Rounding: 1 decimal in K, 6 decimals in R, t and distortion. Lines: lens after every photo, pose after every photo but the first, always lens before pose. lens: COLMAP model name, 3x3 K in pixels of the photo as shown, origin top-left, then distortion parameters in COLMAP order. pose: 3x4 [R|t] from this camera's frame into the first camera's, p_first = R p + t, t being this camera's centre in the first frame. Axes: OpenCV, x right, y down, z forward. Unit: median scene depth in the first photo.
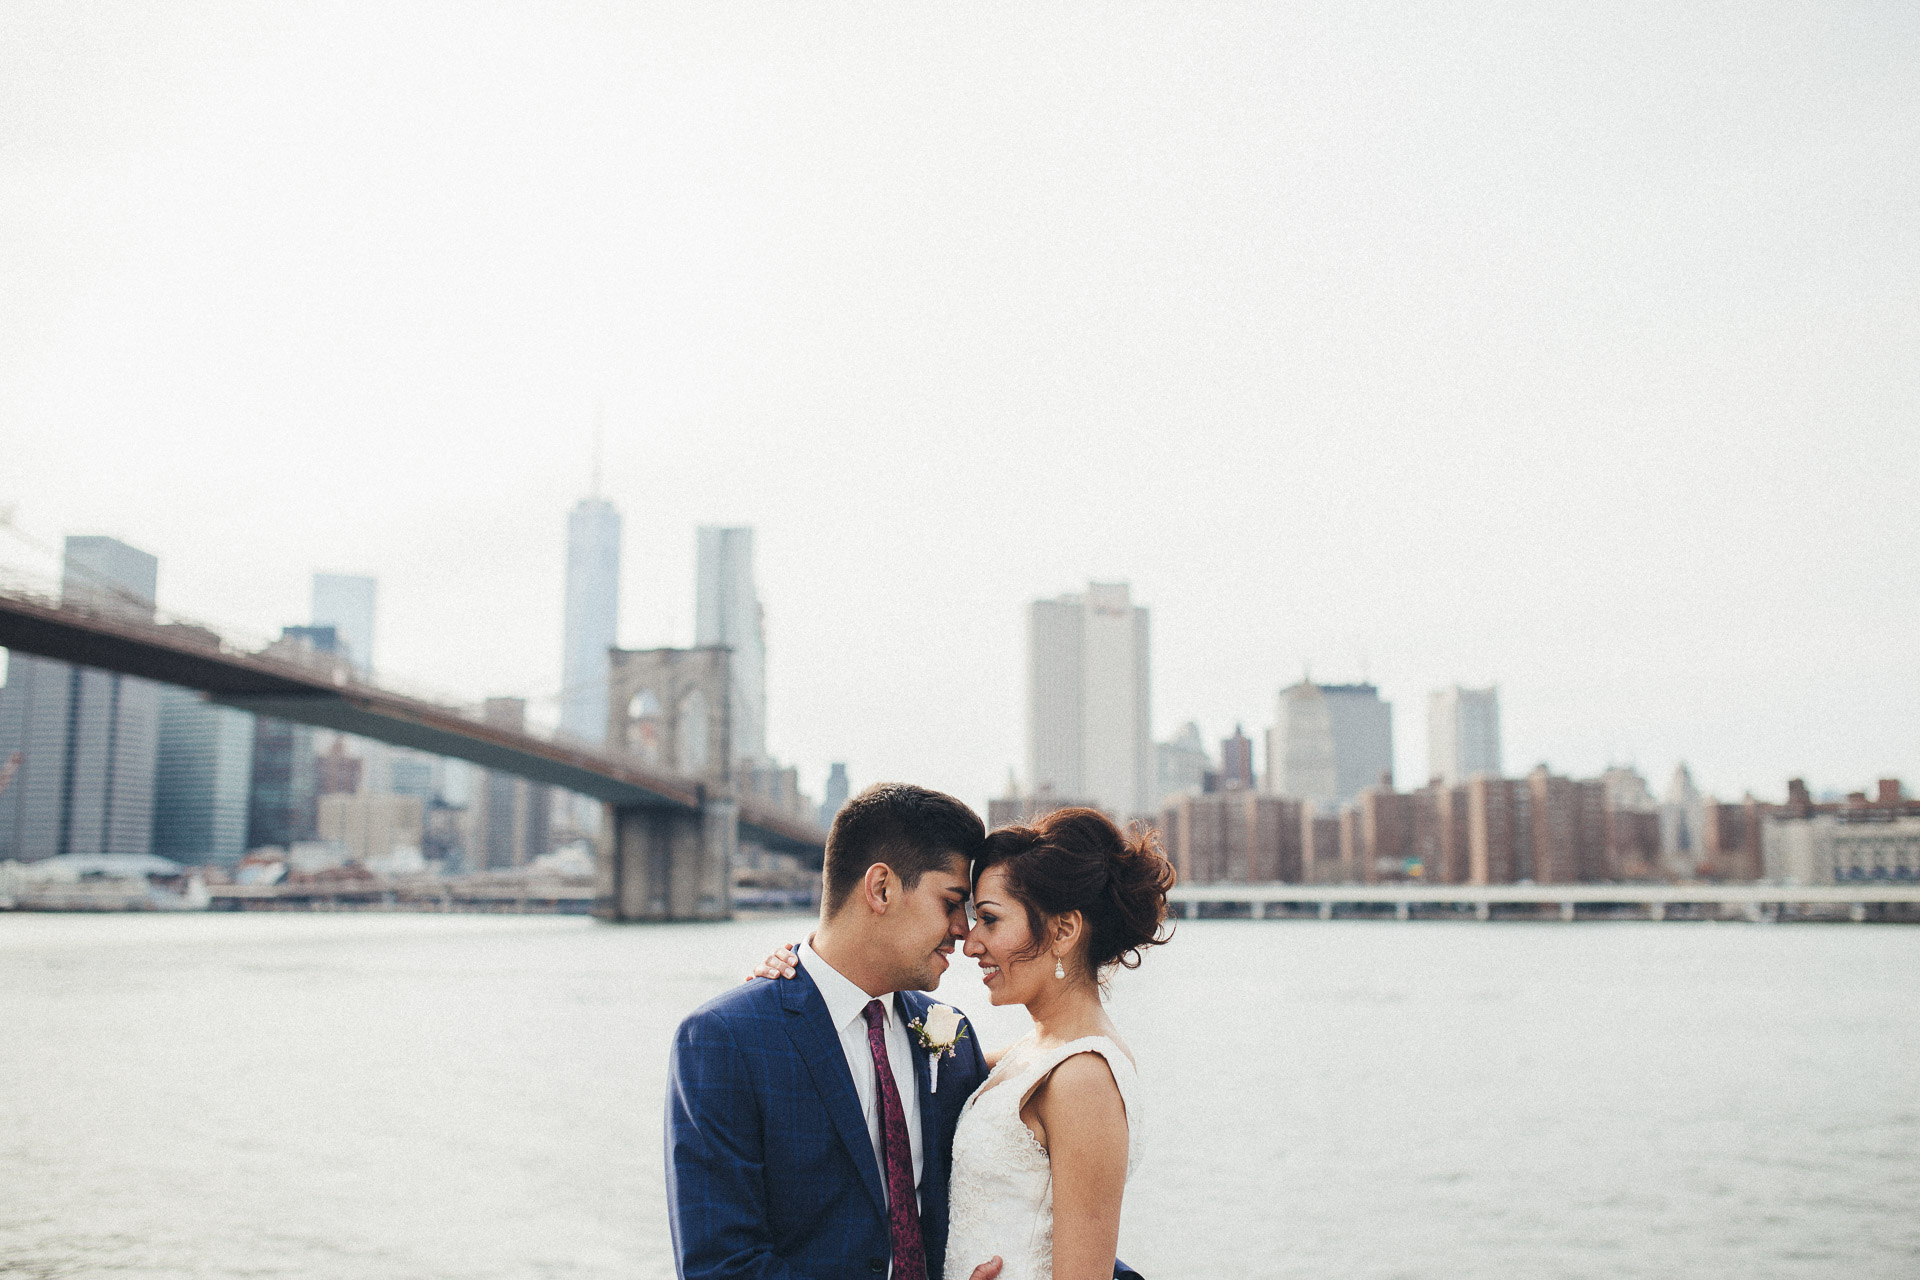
lens RADIAL K [[1833.0, 0, 961.0], [0, 1833.0, 667.2], [0, 0, 1]] dist [-0.019912, 0.010150]
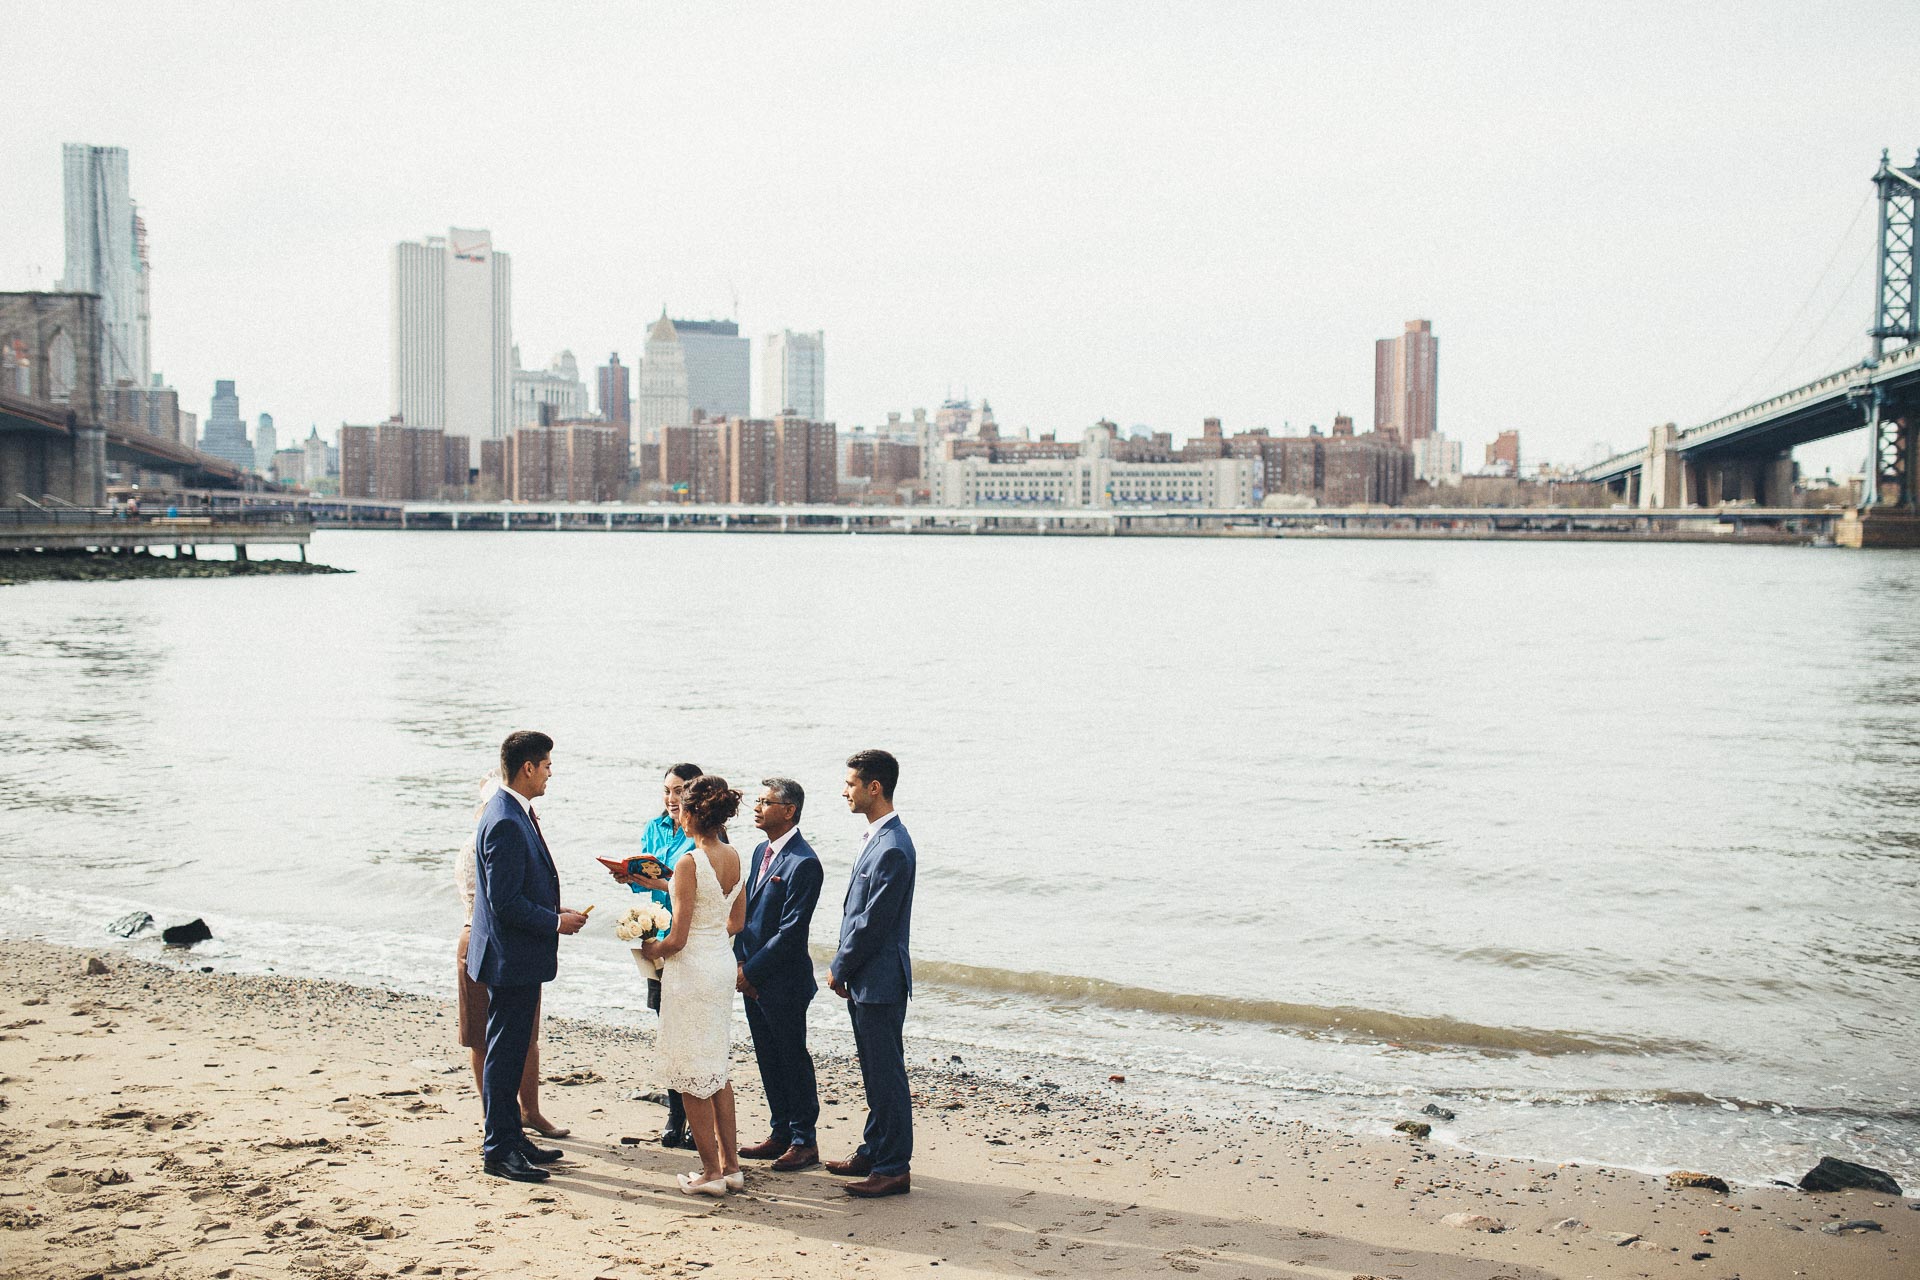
lens RADIAL K [[1833.0, 0, 961.0], [0, 1833.0, 667.2], [0, 0, 1]] dist [-0.019912, 0.010150]
pose [[0.955576, -0.019724, 0.294083, 0.048258], [-0.042212, 0.978315, 0.202775, -0.033908], [-0.291705, -0.206181, 0.934022, -0.255130]]
